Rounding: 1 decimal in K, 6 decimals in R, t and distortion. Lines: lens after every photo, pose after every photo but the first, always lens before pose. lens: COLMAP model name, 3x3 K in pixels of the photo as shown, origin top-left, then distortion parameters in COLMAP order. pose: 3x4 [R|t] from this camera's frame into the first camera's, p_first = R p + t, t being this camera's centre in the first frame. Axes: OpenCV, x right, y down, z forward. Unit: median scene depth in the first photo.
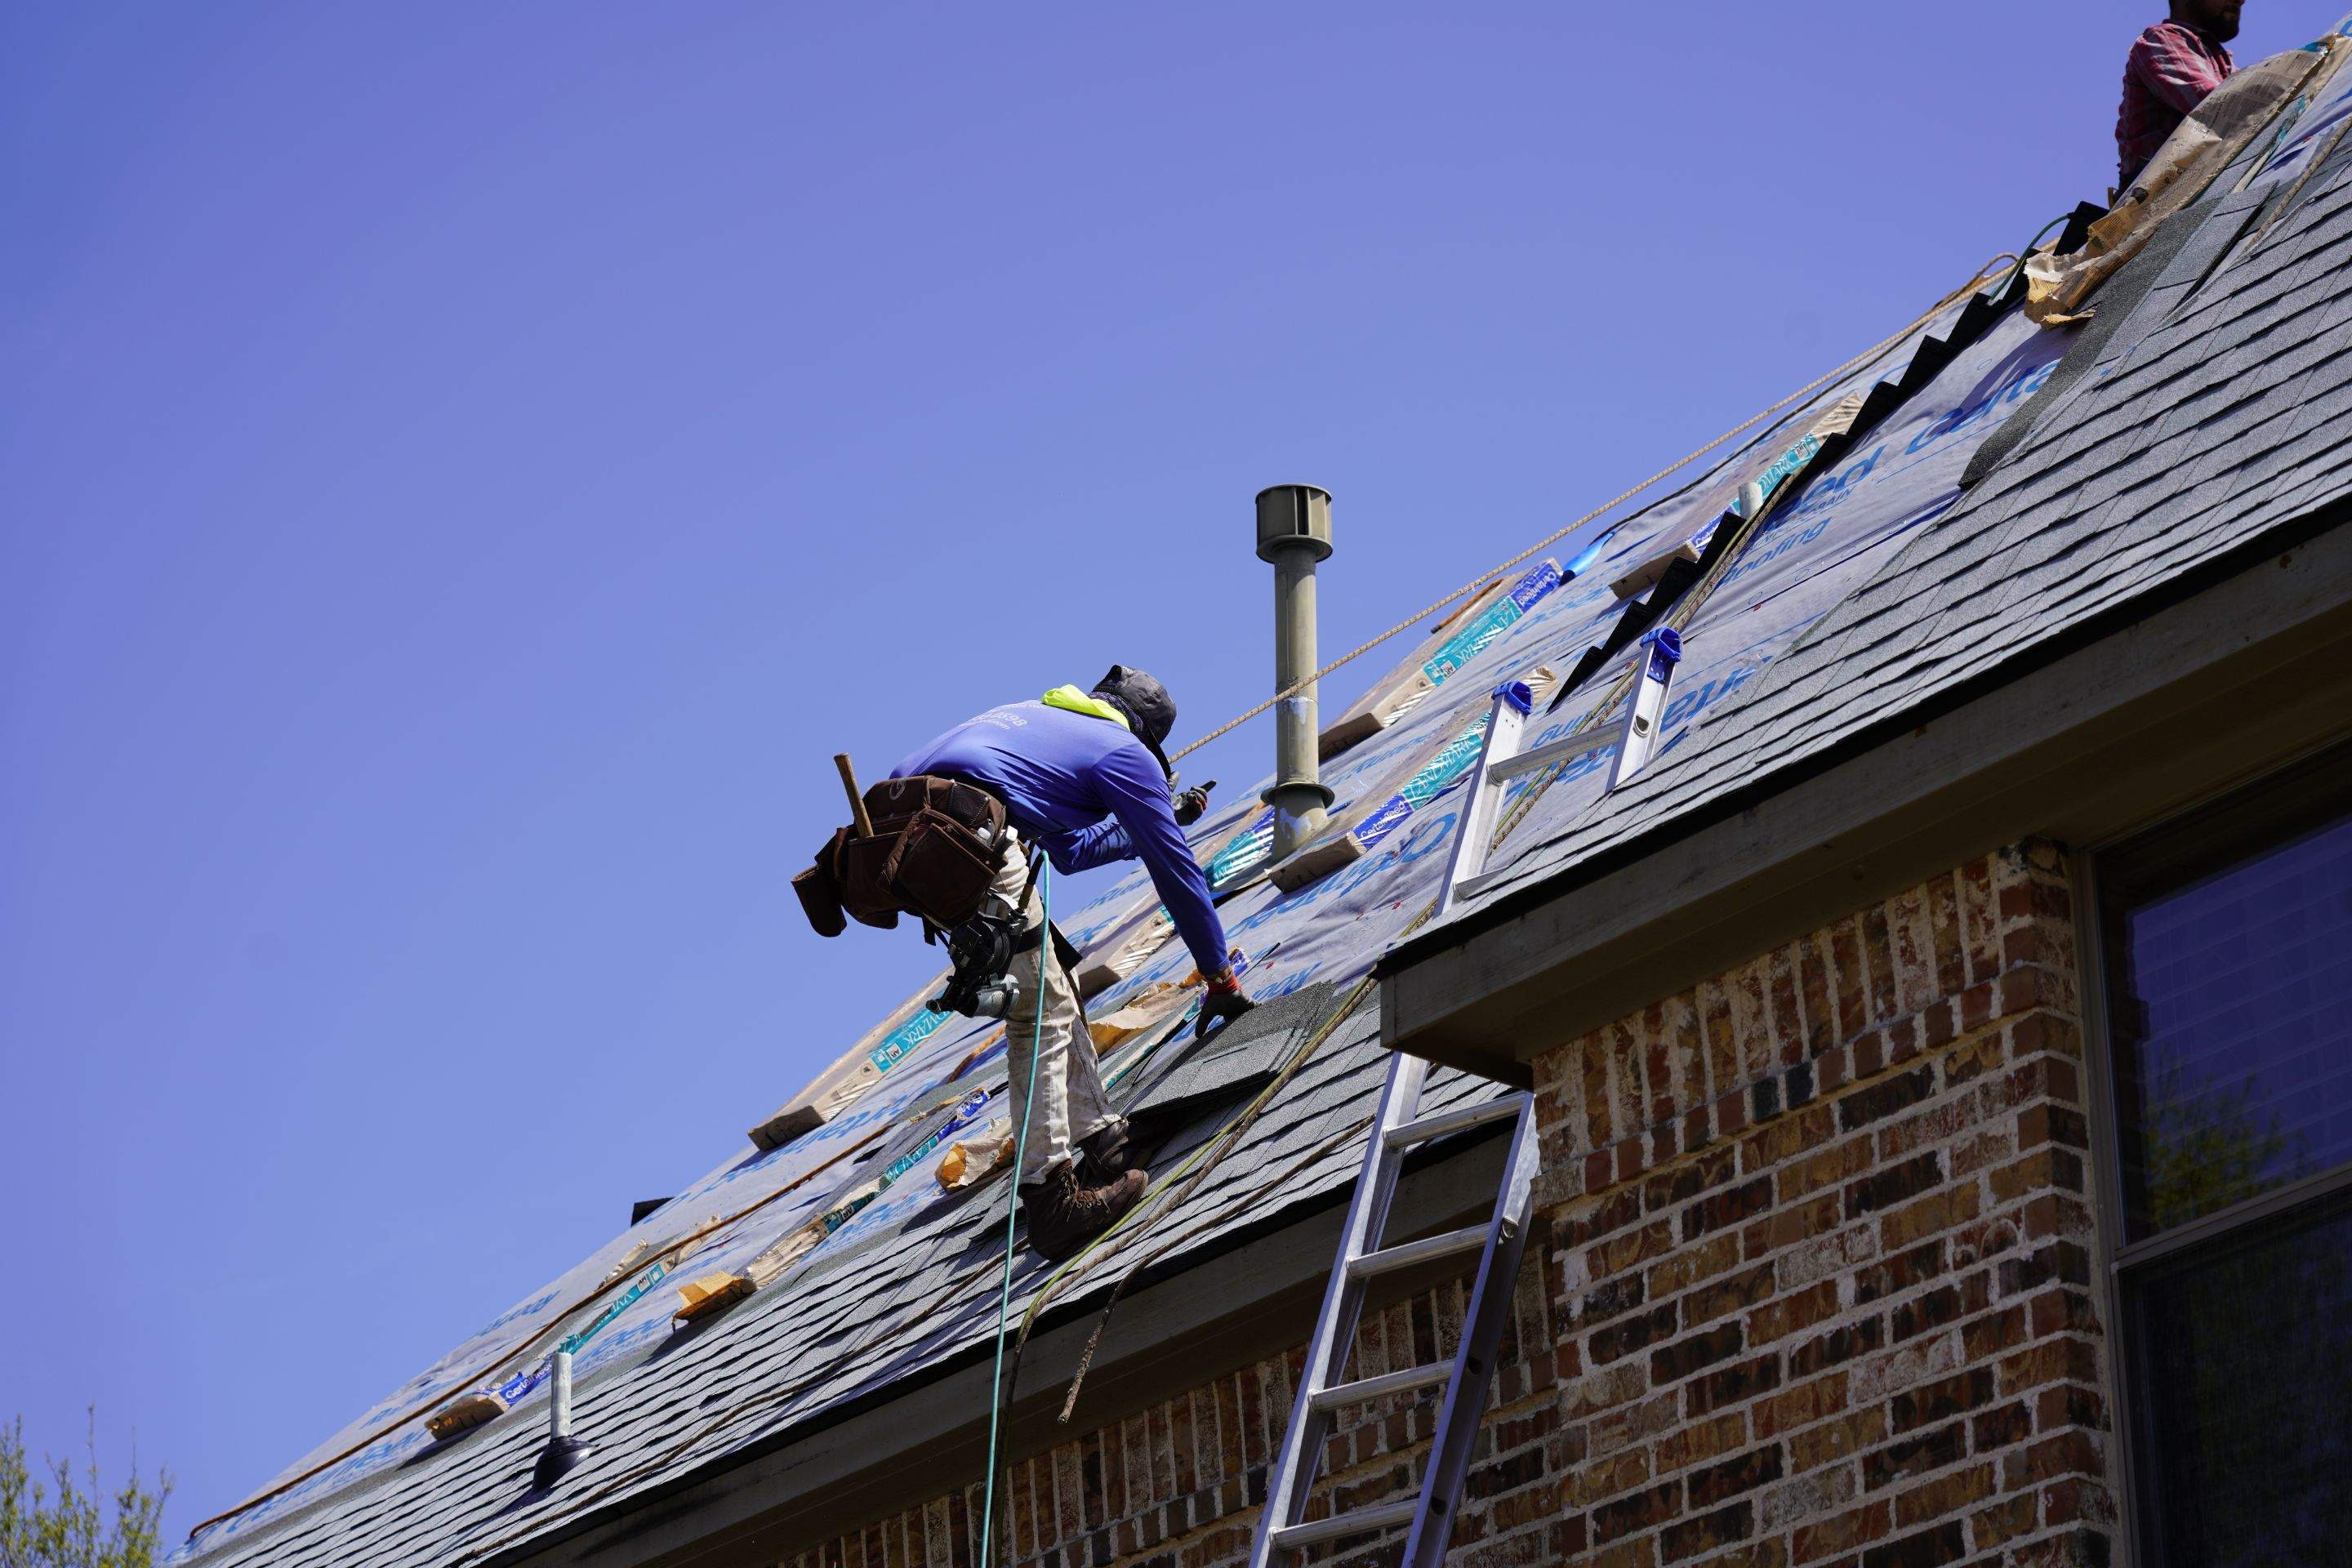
lens RADIAL K [[6292.1, 0, 1176.0], [0, 6292.1, 784.0], [0, 0, 1]] dist [-0.023789, 0.702055]
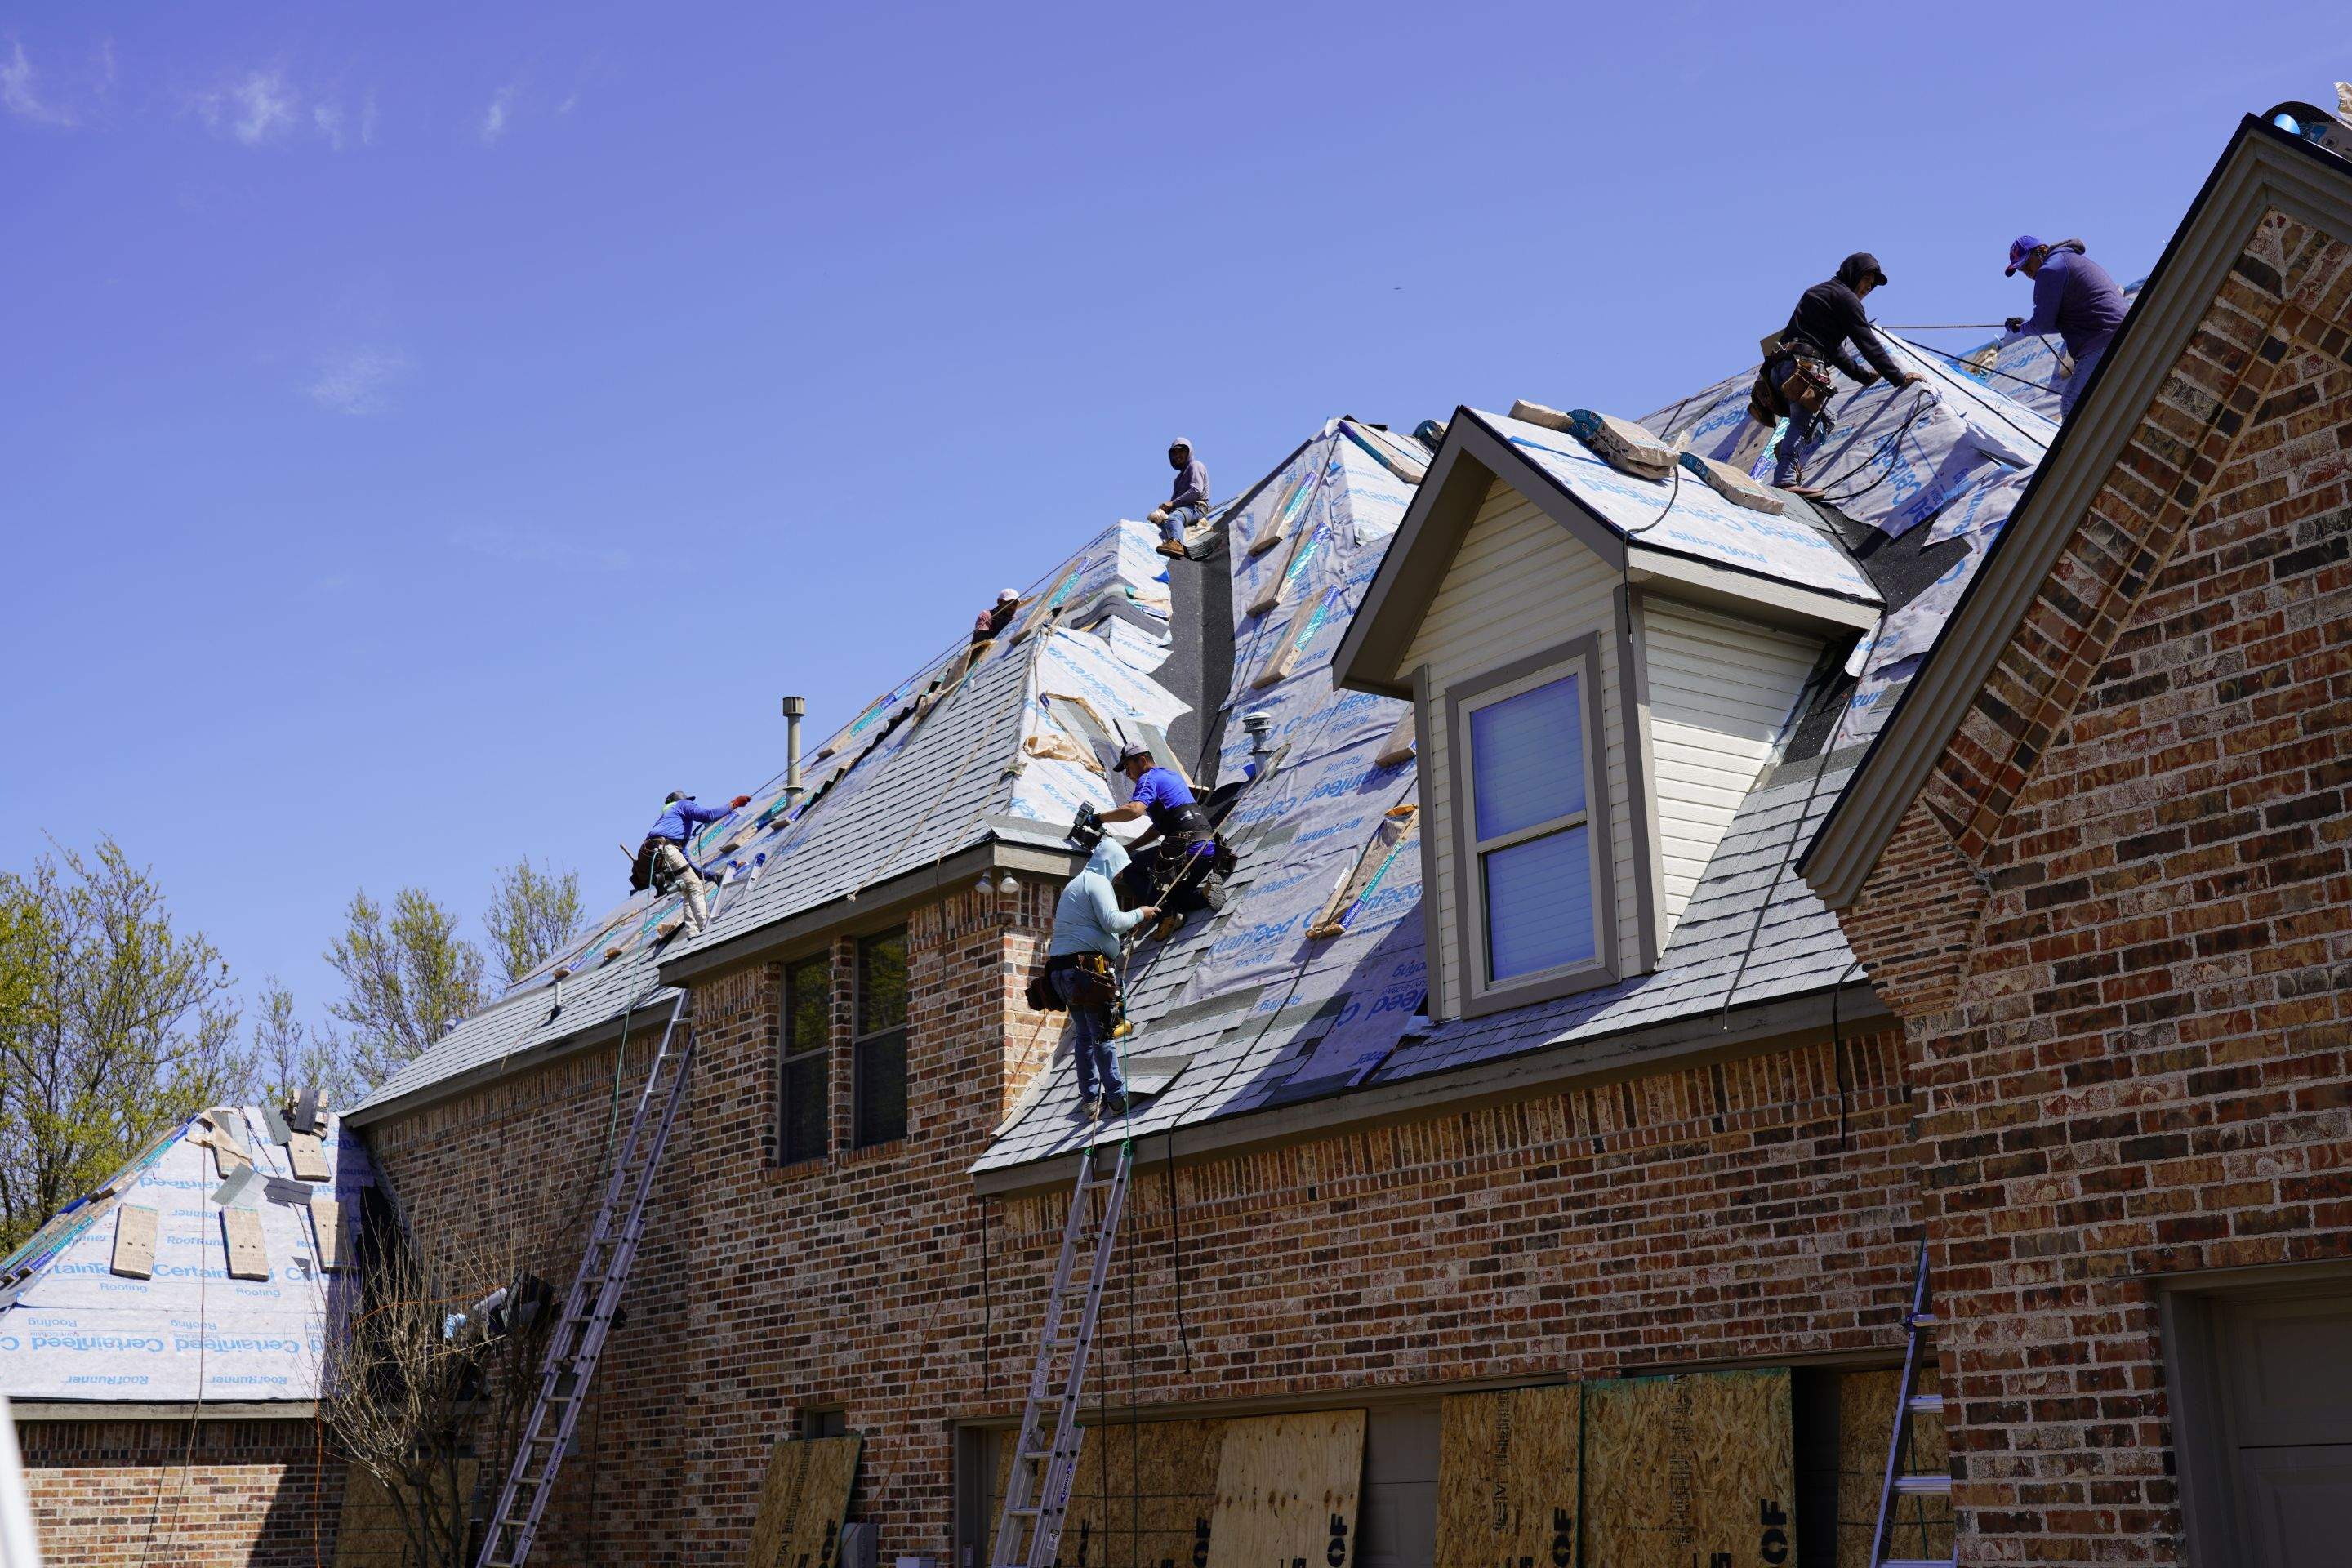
lens RADIAL K [[2889.2, 0, 1176.0], [0, 2889.2, 784.0], [0, 0, 1]] dist [0.085413, 0.009112]
pose [[0.997855, -0.019960, -0.062344, 0.547566], [0.030947, 0.983073, 0.180584, -0.470255], [0.057684, -0.182126, 0.981582, -0.946427]]
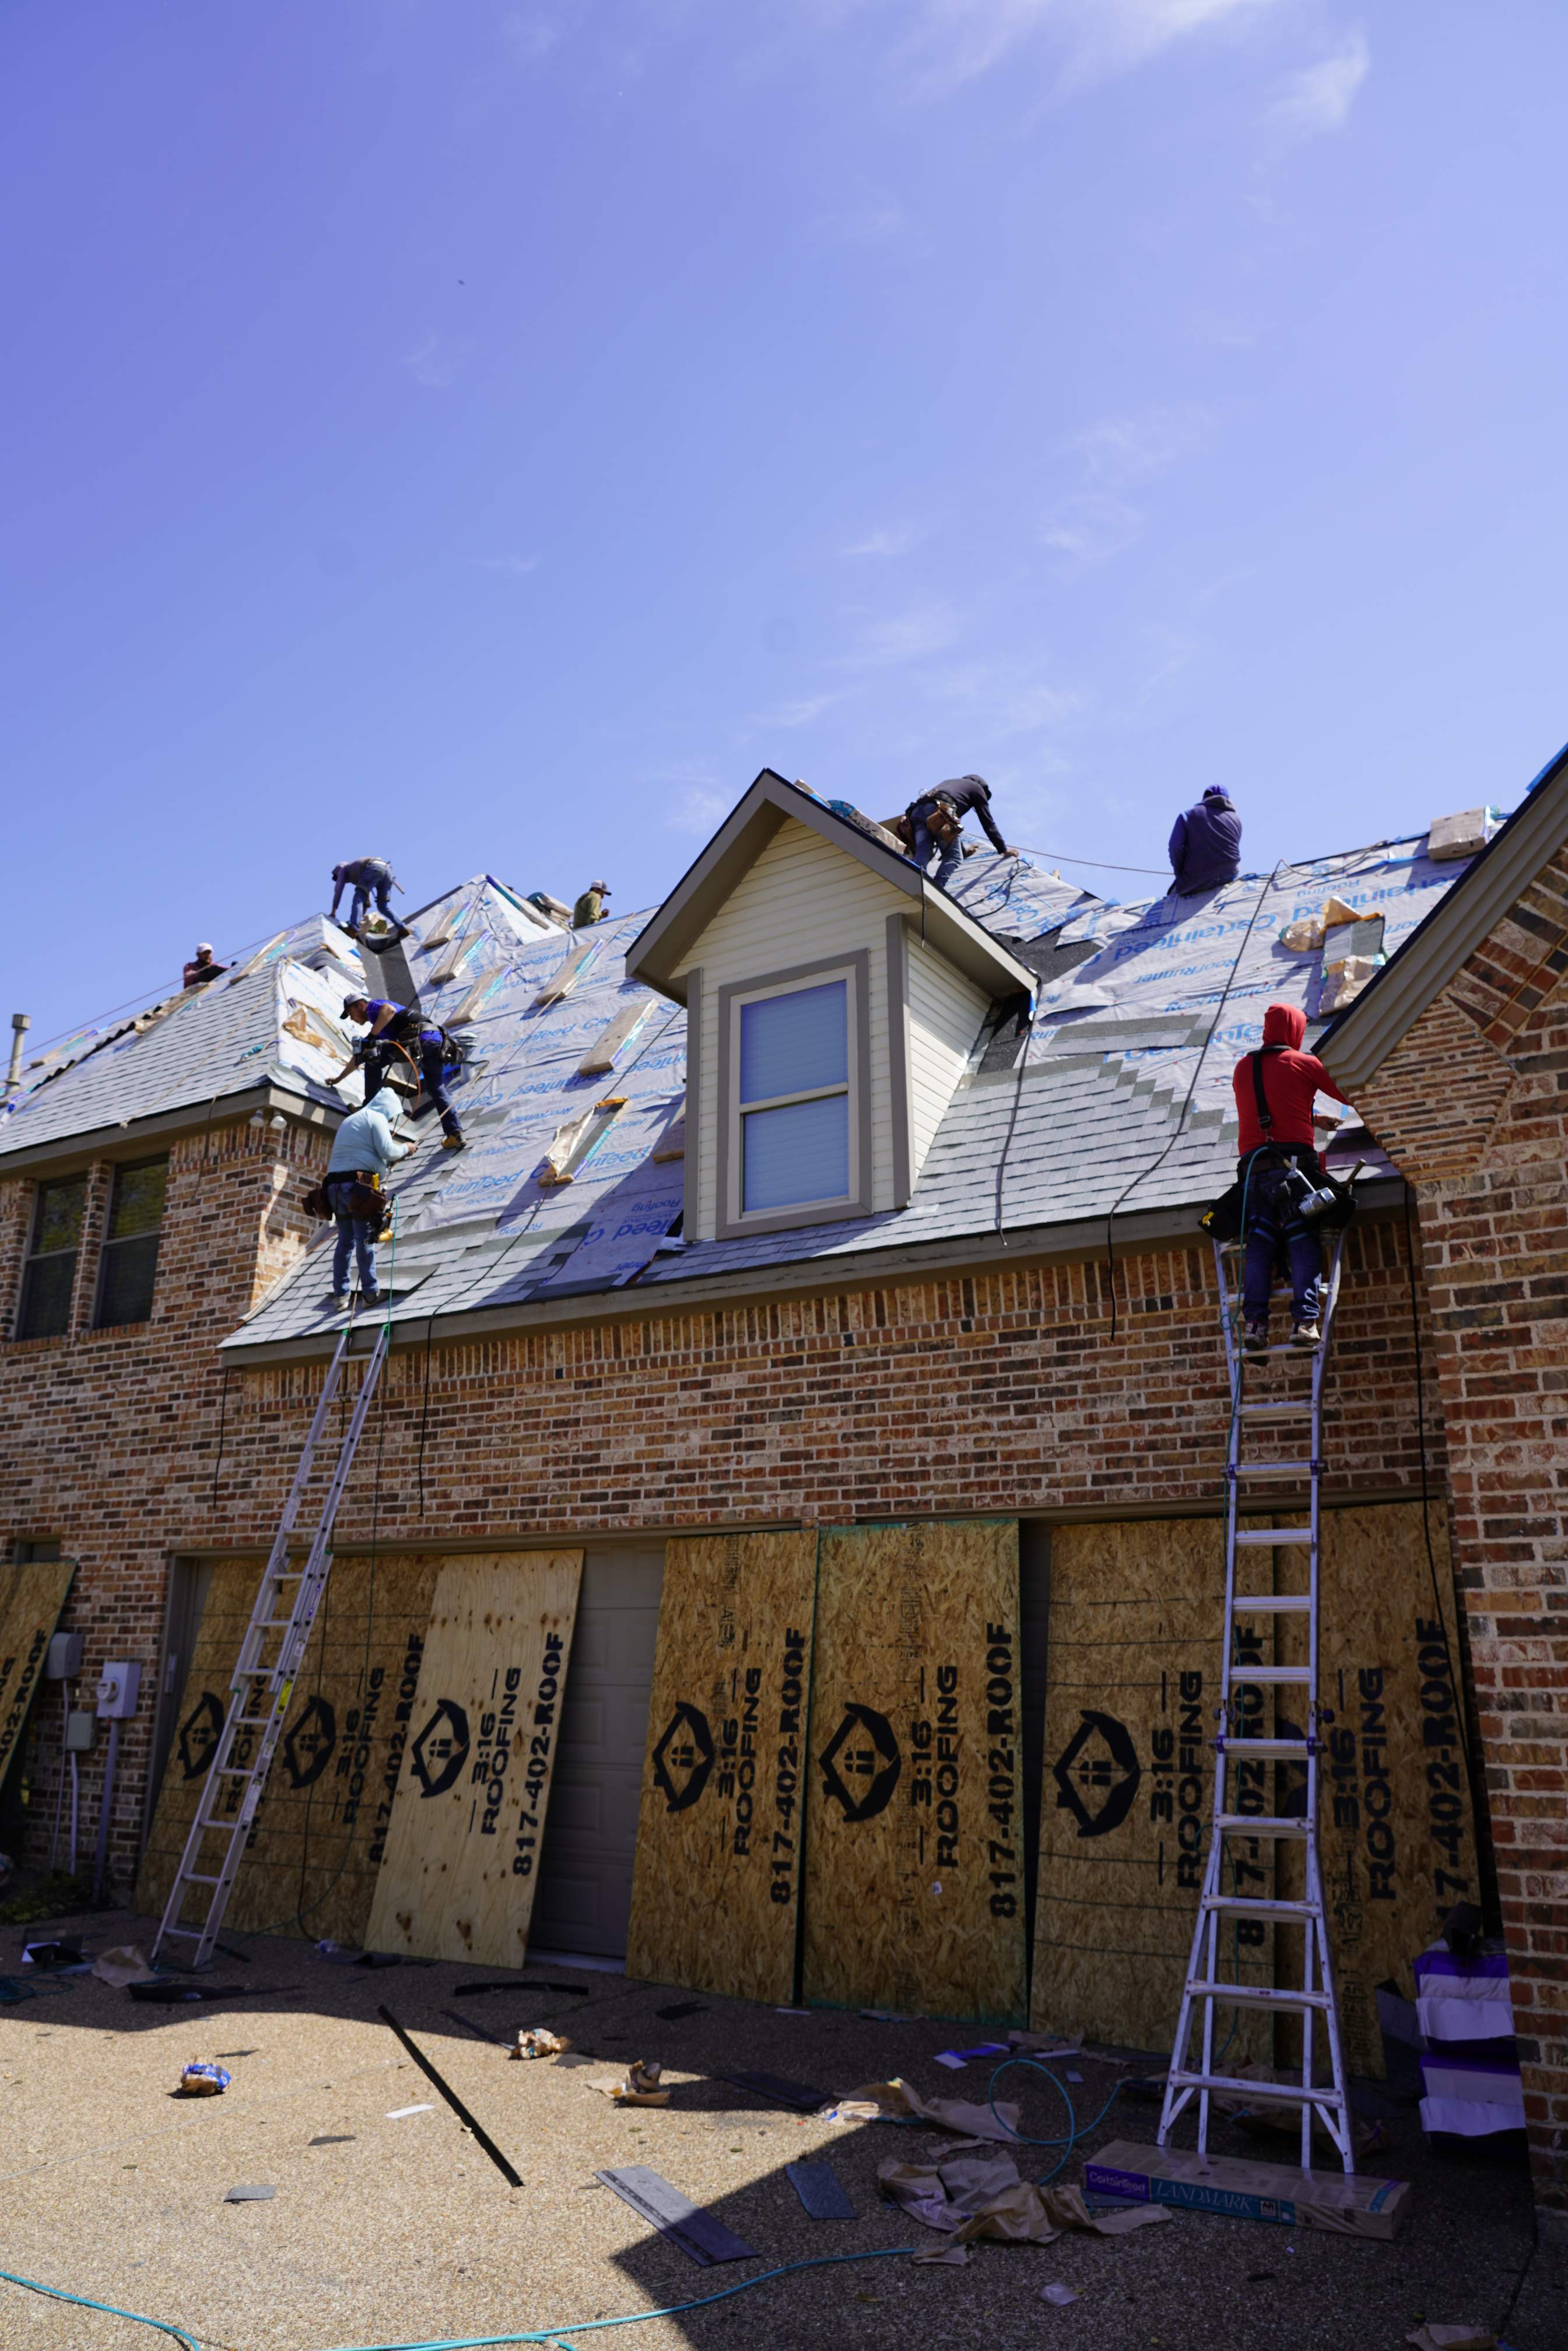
lens RADIAL K [[1645.1, 0, 784.0], [0, 1645.1, 1175.5], [0, 0, 1]] dist [-0.007470, 0.003414]
pose [[0.945261, 0.114508, 0.305563, 0.320207], [-0.154984, 0.981594, 0.111595, -0.252707], [-0.287161, -0.152843, 0.945610, -0.526080]]
